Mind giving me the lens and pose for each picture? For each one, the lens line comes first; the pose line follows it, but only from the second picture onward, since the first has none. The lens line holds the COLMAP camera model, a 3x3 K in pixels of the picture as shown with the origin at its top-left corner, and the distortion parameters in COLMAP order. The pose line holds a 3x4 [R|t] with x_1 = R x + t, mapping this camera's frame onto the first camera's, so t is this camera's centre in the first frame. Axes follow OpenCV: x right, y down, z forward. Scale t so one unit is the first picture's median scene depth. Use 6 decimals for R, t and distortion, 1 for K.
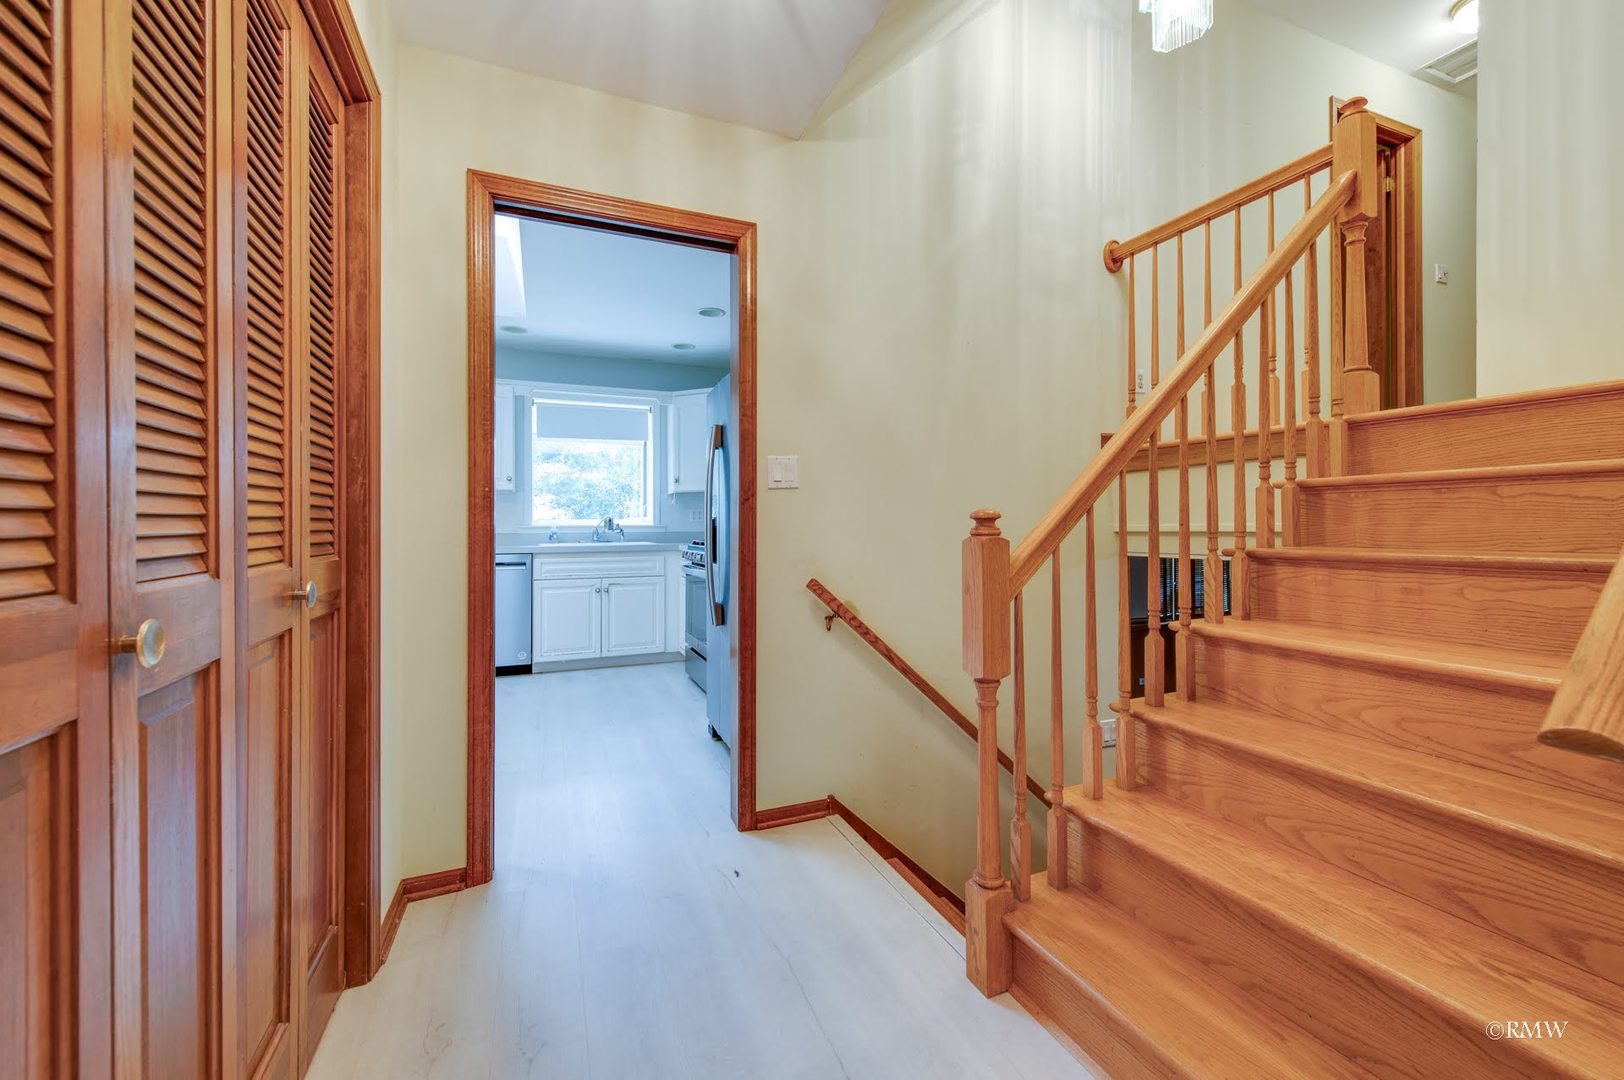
lens RADIAL K [[638.9, 0, 817.9], [0, 638.9, 518.5], [0, 0, 1]] dist [0.001797, -0.000066]
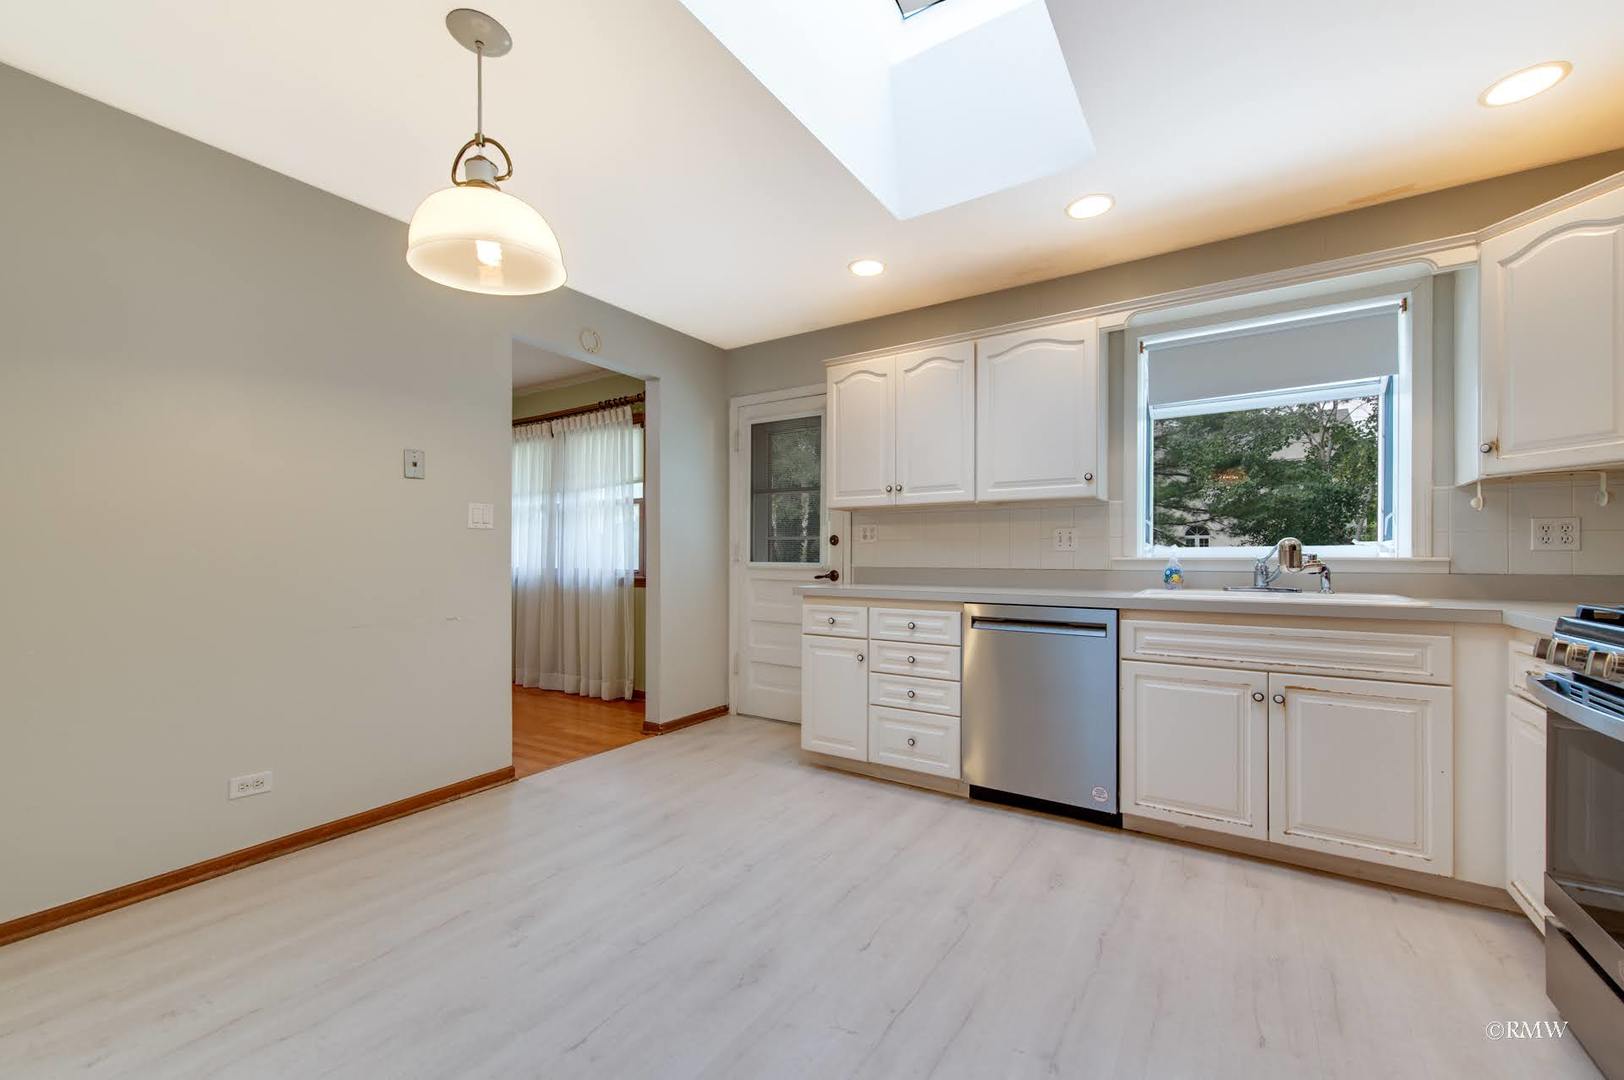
lens RADIAL K [[641.6, 0, 822.3], [0, 641.6, 555.2], [0, 0, 1]] dist [0.002144, -0.000325]
pose [[0.556999, 0.004287, -0.830502, -0.132070], [0.004197, 0.999959, 0.007977, 0.004033], [0.830503, -0.007928, 0.556958, 0.471619]]
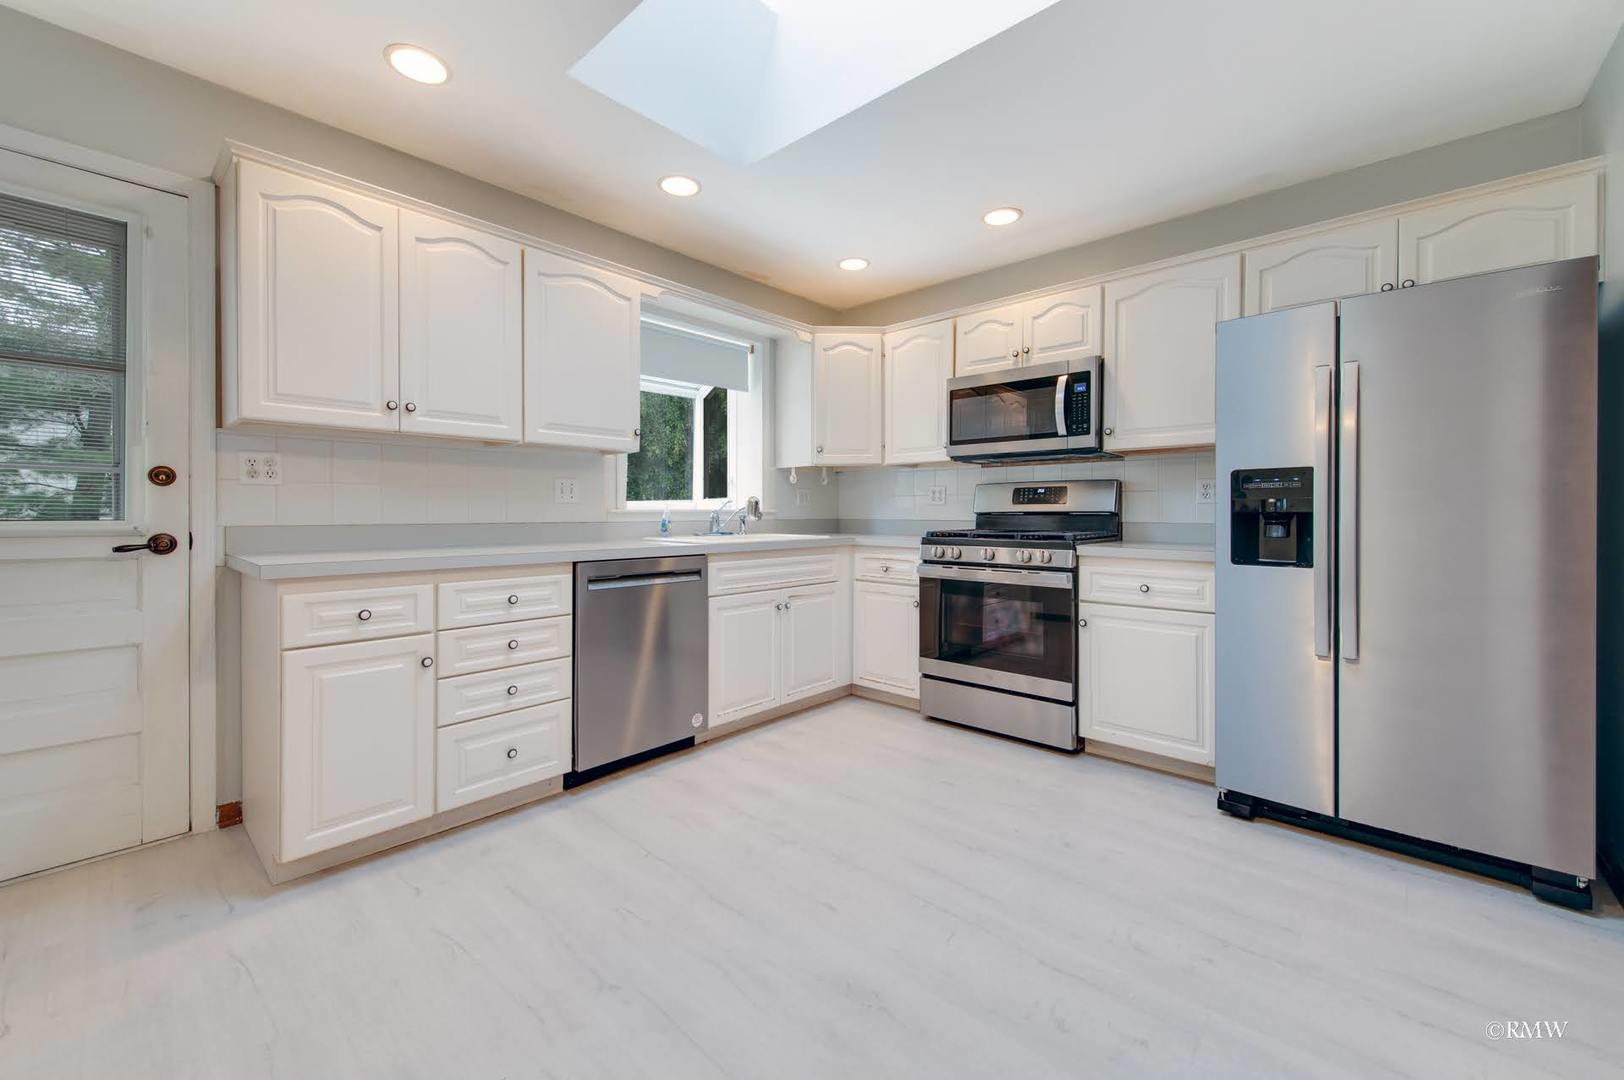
lens RADIAL K [[638.9, 0, 817.9], [0, 638.9, 518.5], [0, 0, 1]] dist [0.001797, -0.000066]
pose [[0.909013, 0.002095, 0.416762, -0.582667], [-0.009997, 0.999809, 0.016777, 0.008172], [-0.416648, -0.019417, 0.908861, 0.374327]]
